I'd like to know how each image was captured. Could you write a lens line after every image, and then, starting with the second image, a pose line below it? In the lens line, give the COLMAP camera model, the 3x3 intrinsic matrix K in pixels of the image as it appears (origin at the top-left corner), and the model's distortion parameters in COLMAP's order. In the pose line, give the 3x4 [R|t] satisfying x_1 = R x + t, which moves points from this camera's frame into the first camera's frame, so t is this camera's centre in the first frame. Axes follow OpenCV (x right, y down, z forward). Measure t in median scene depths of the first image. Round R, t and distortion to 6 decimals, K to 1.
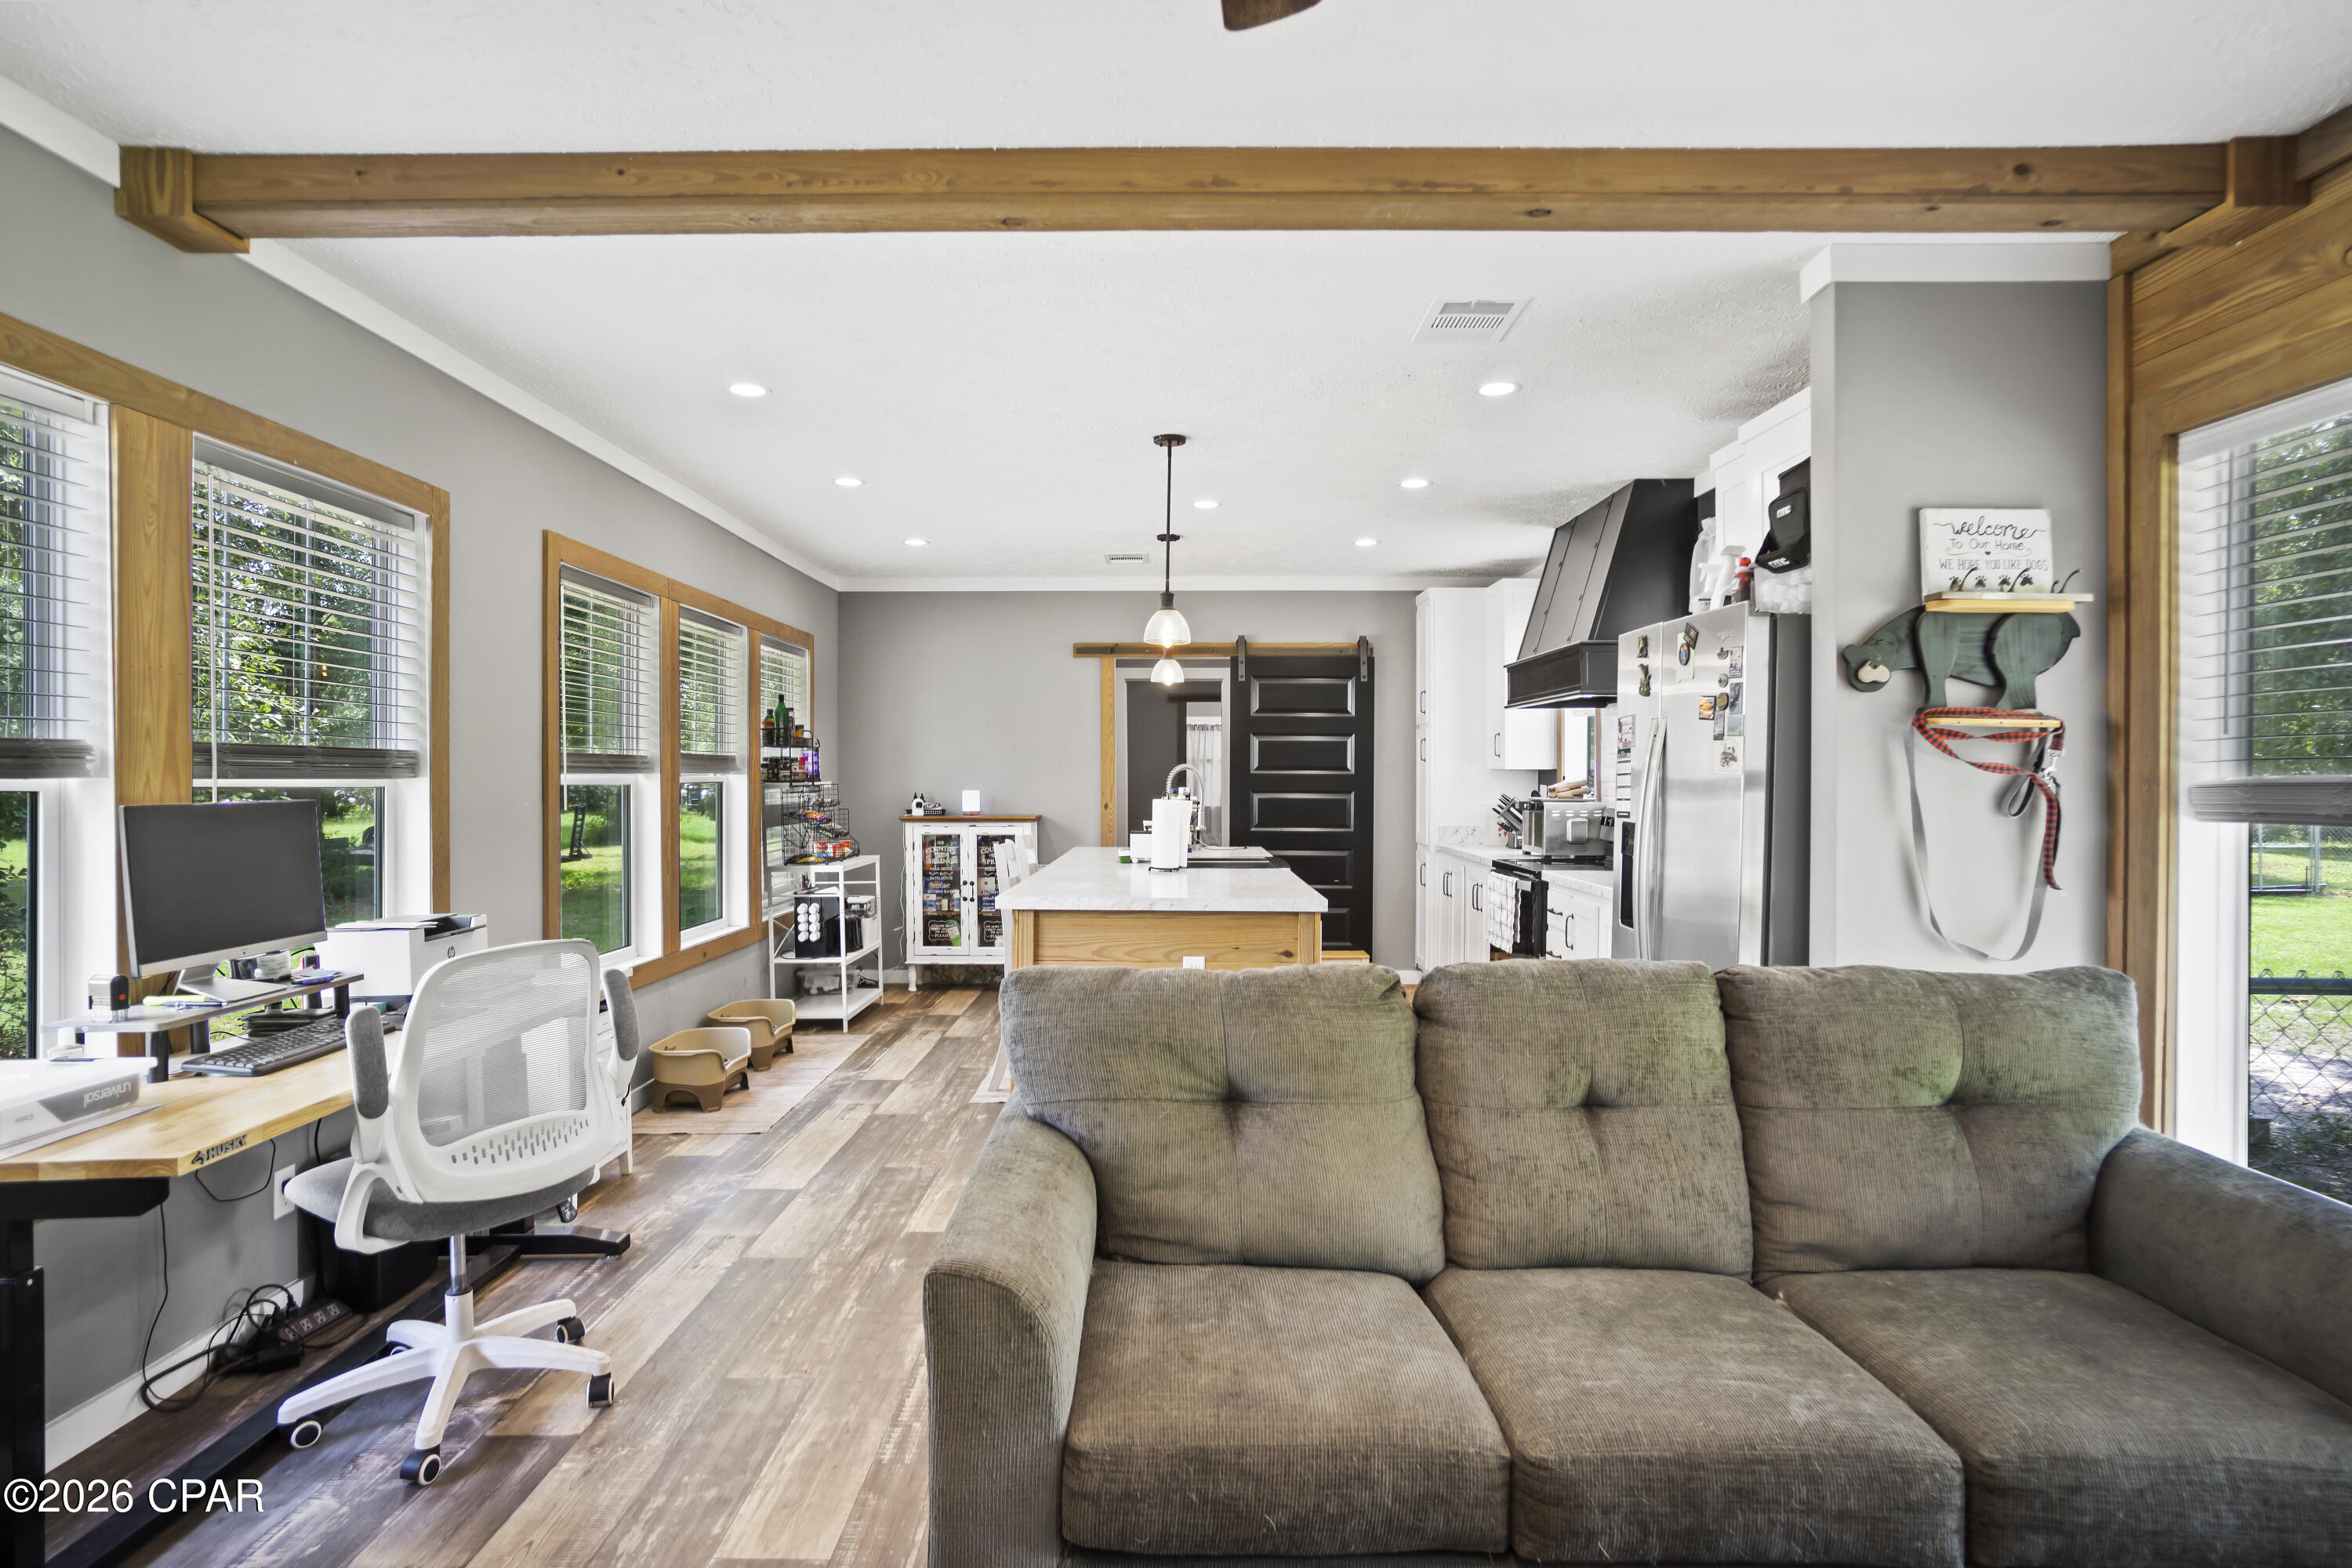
lens RADIAL K [[1295.2, 0, 1145.1], [0, 1295.2, 785.7], [0, 0, 1]] dist [-0.058611, 0.040193]
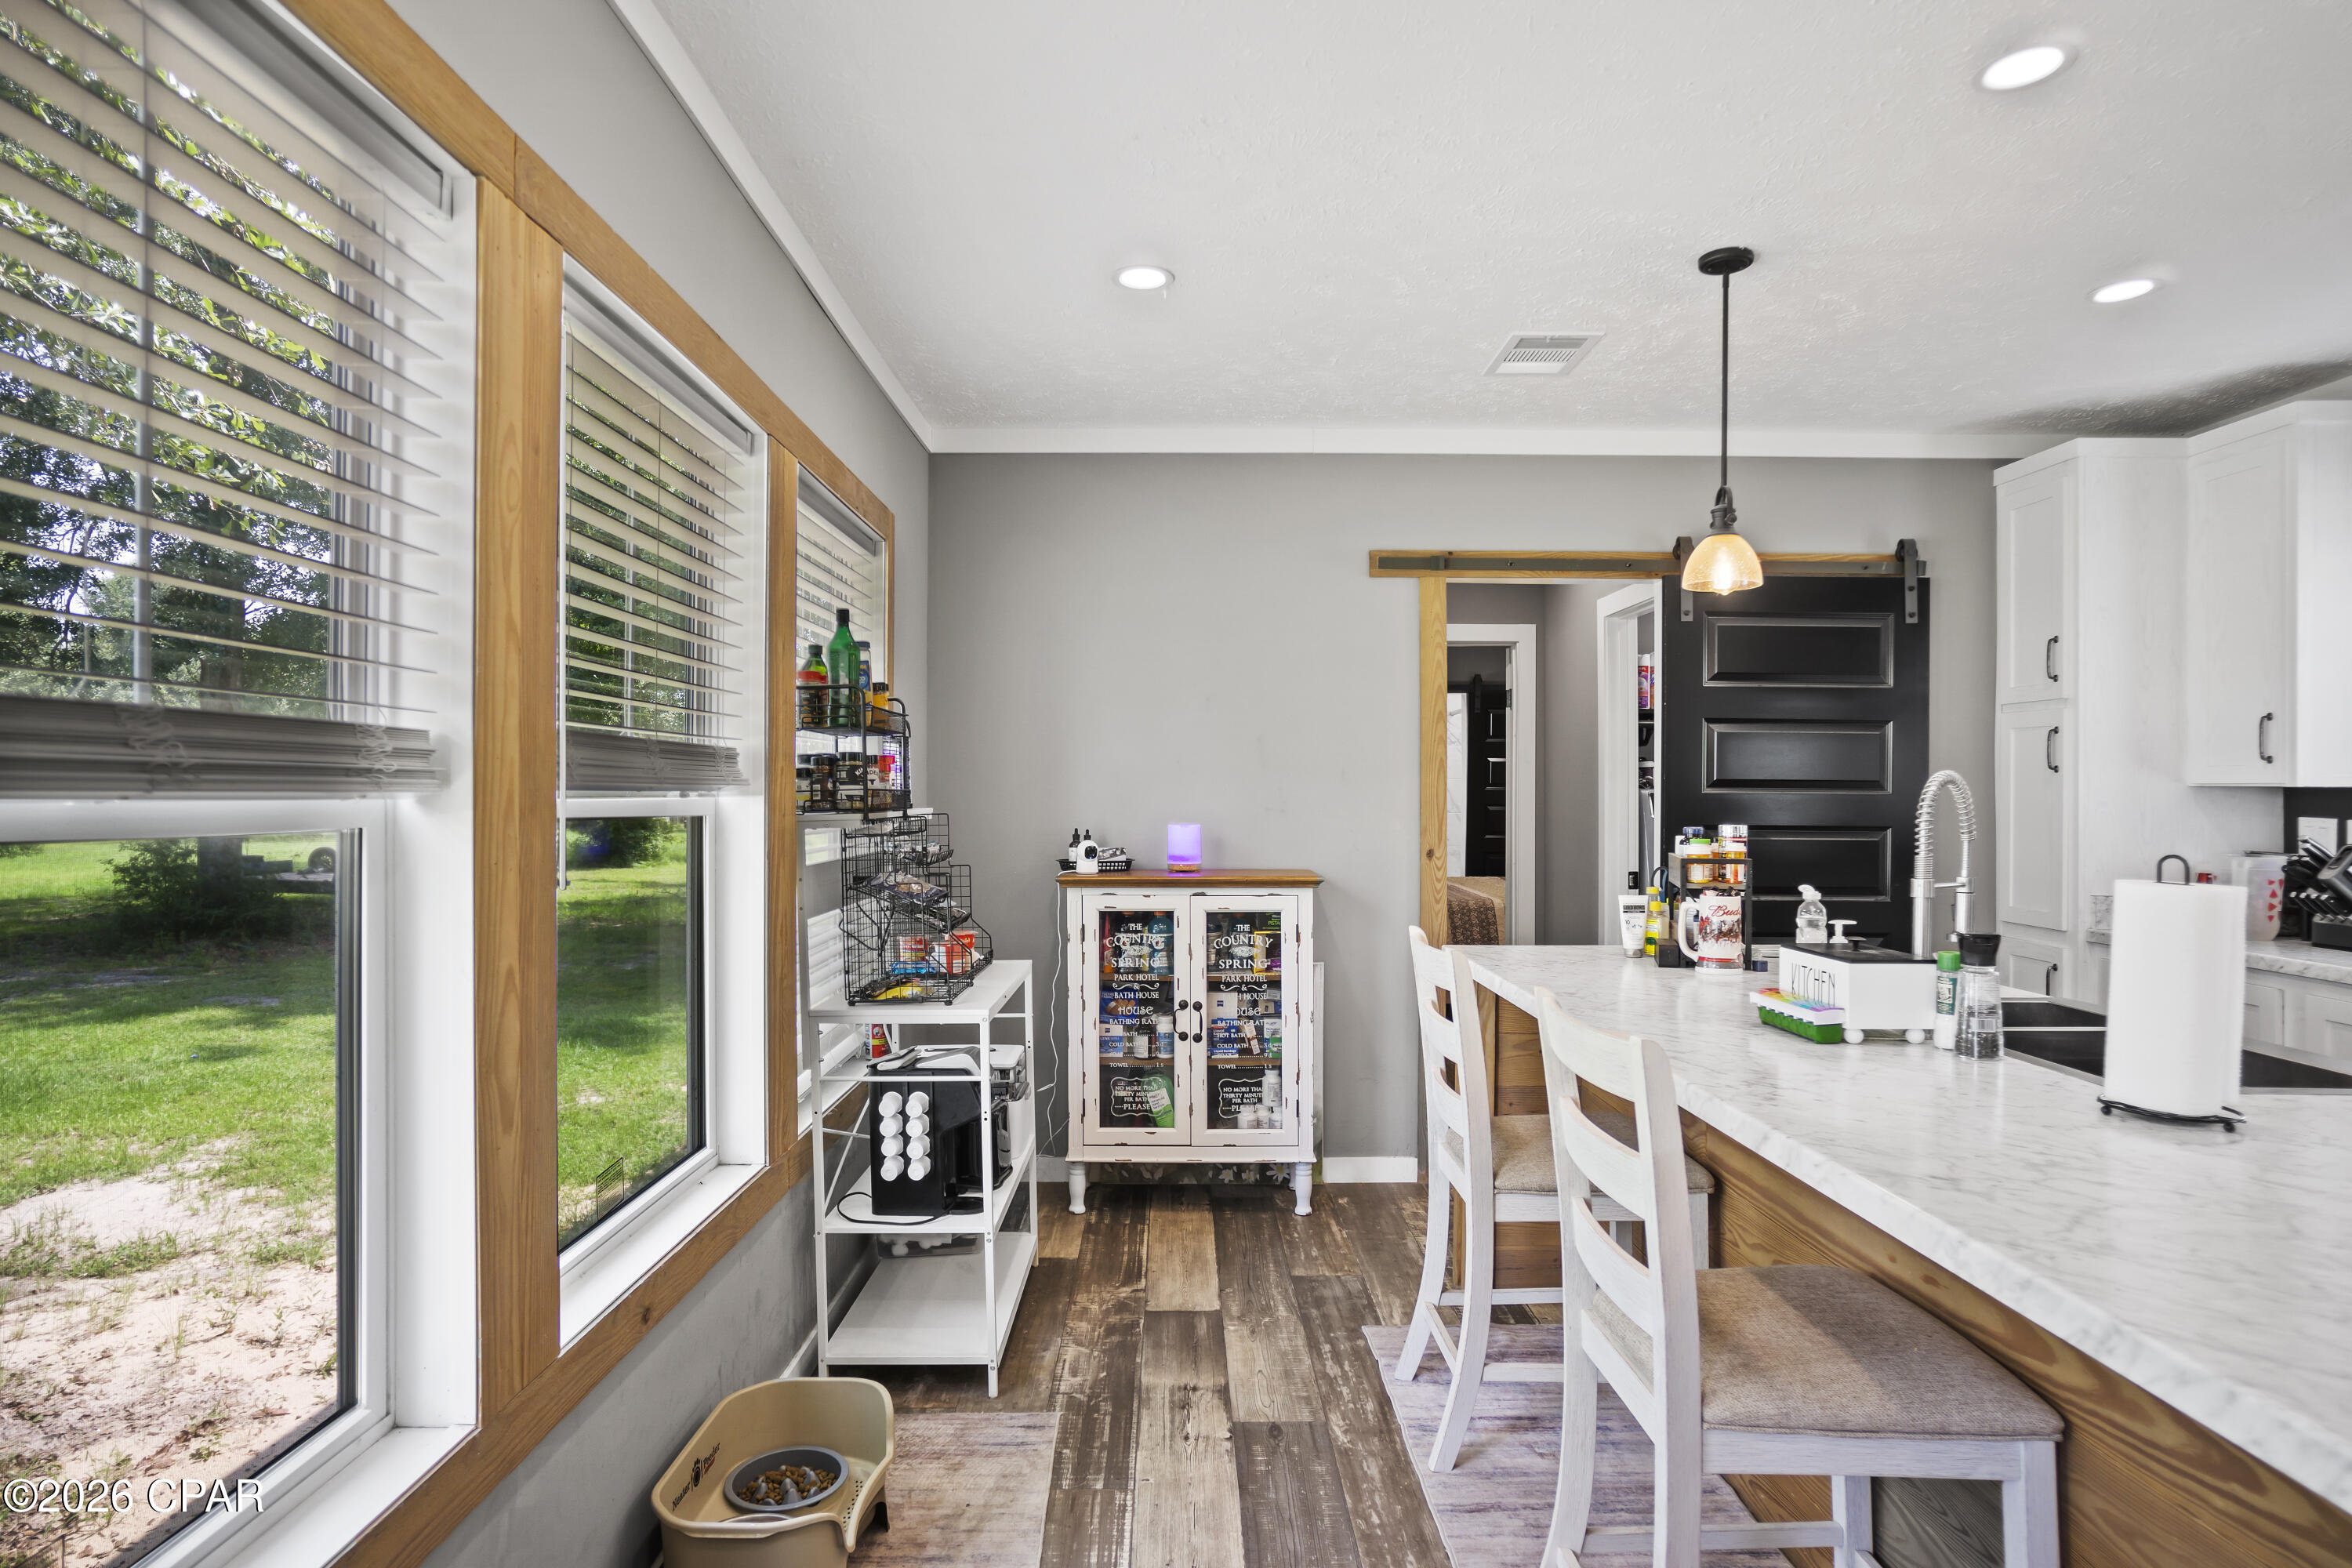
lens RADIAL K [[1295.2, 0, 1166.2], [0, 1295.2, 784.5], [0, 0, 1]] dist [-0.058611, 0.040193]
pose [[0.999799, 0.001844, 0.019941, -0.310213], [-0.001562, 0.999899, -0.014121, -0.010057], [-0.019965, 0.014087, 0.999701, 0.961570]]
